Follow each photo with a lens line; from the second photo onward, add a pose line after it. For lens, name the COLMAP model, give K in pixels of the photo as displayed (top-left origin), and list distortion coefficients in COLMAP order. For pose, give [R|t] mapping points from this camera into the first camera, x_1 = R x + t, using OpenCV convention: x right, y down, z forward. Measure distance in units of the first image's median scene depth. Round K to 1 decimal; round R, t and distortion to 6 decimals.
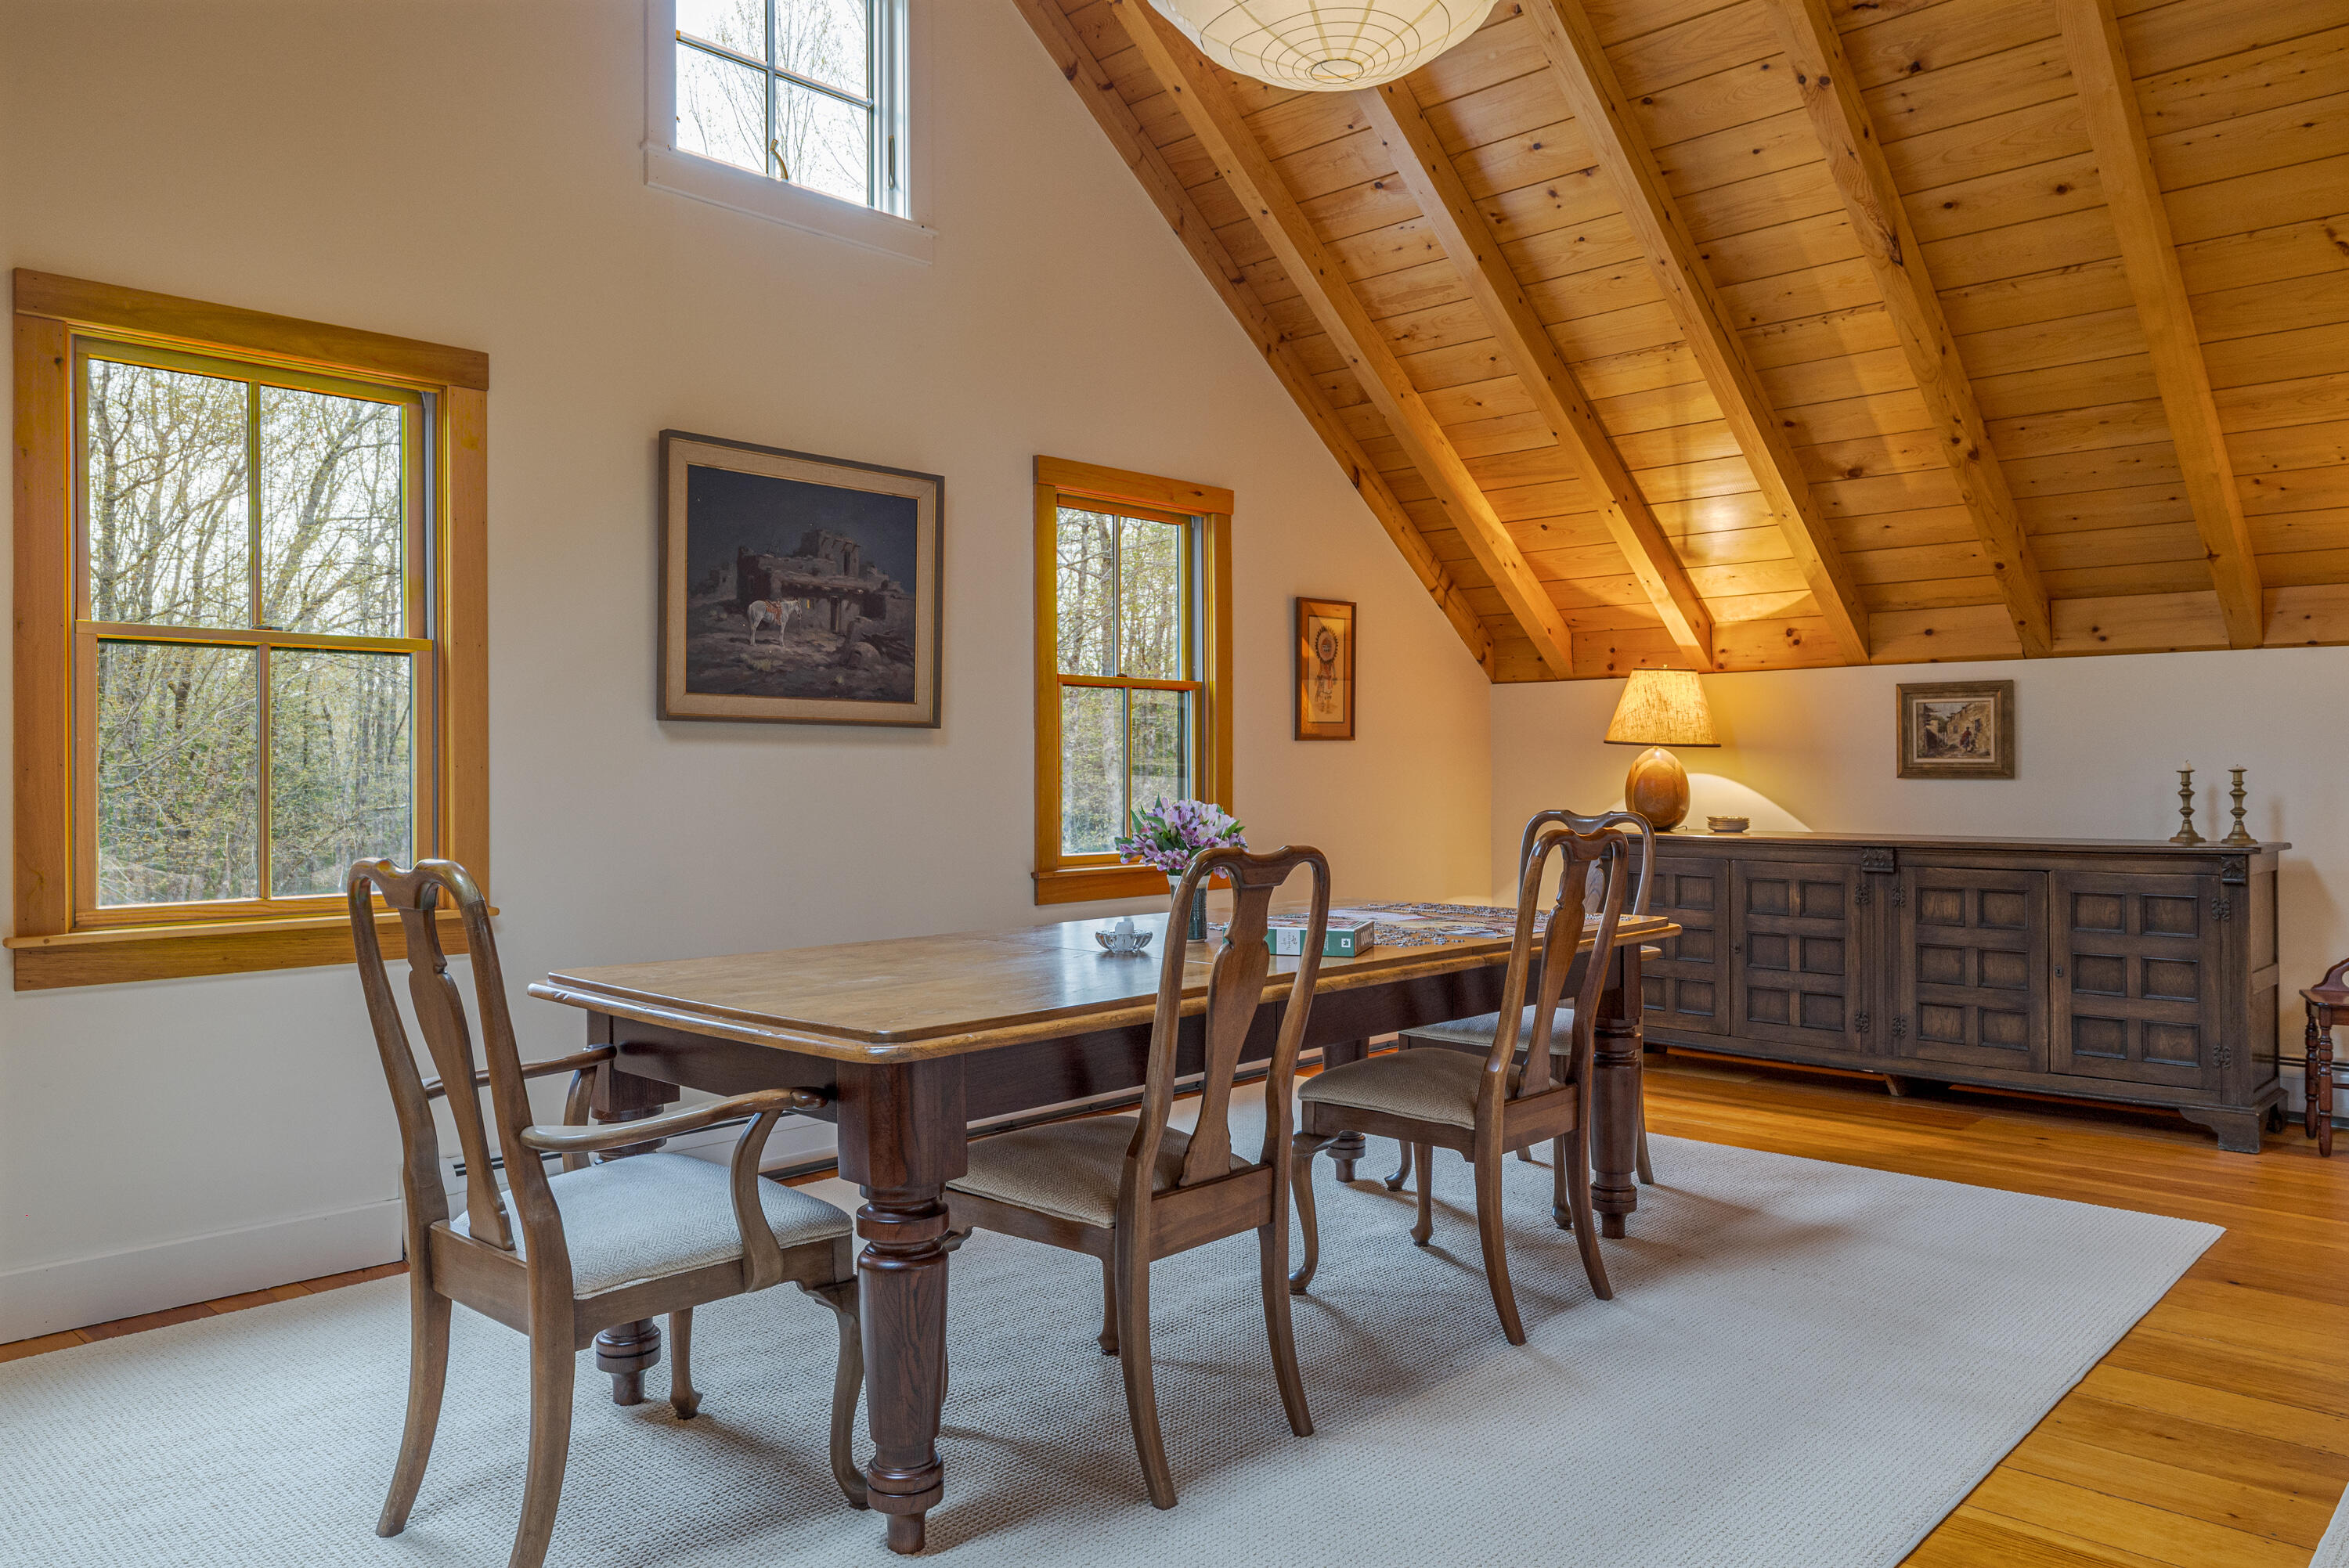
lens RADIAL K [[1640.4, 0, 1174.4], [0, 1640.4, 779.1], [0, 0, 1]] dist [-0.001380, -0.000893]
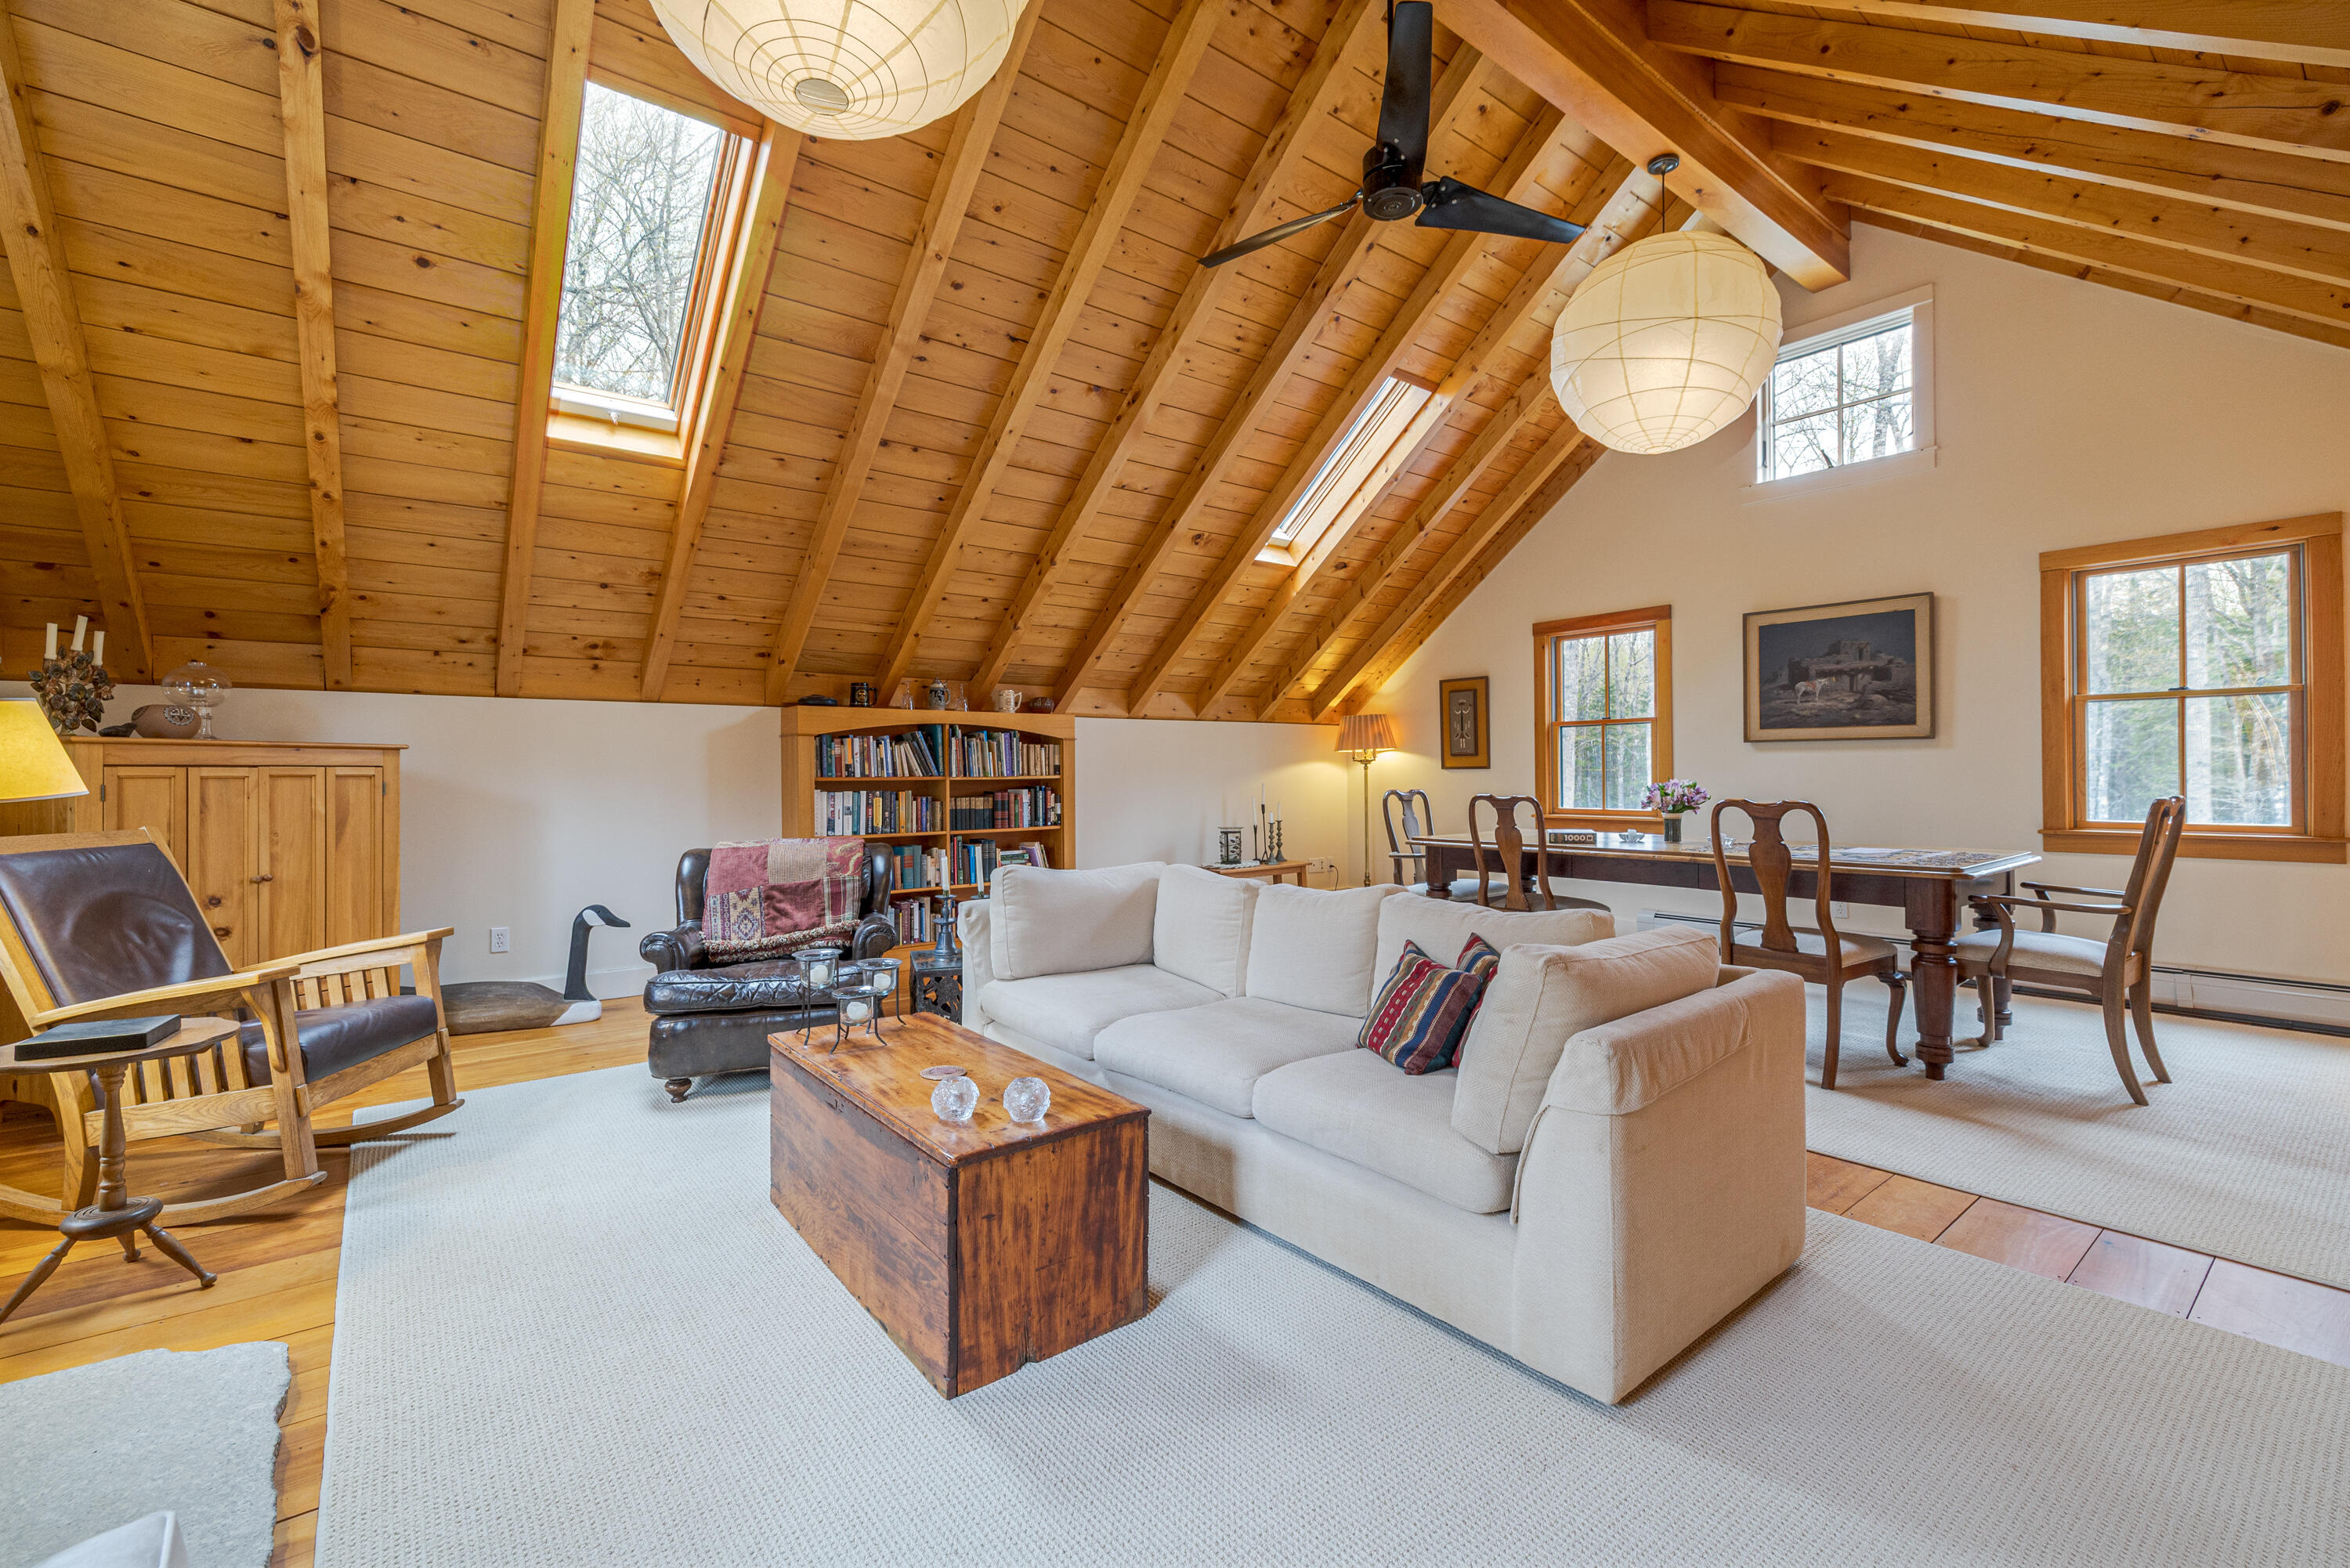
lens RADIAL K [[1003.4, 0, 1159.8], [0, 1003.4, 771.6], [0, 0, 1]] dist [0.003244, -0.001258]
pose [[-0.156630, -0.003866, -0.987650, 1.093893], [-0.009196, 0.999955, -0.002456, 0.014649], [0.987614, 0.008697, -0.156659, 0.387503]]
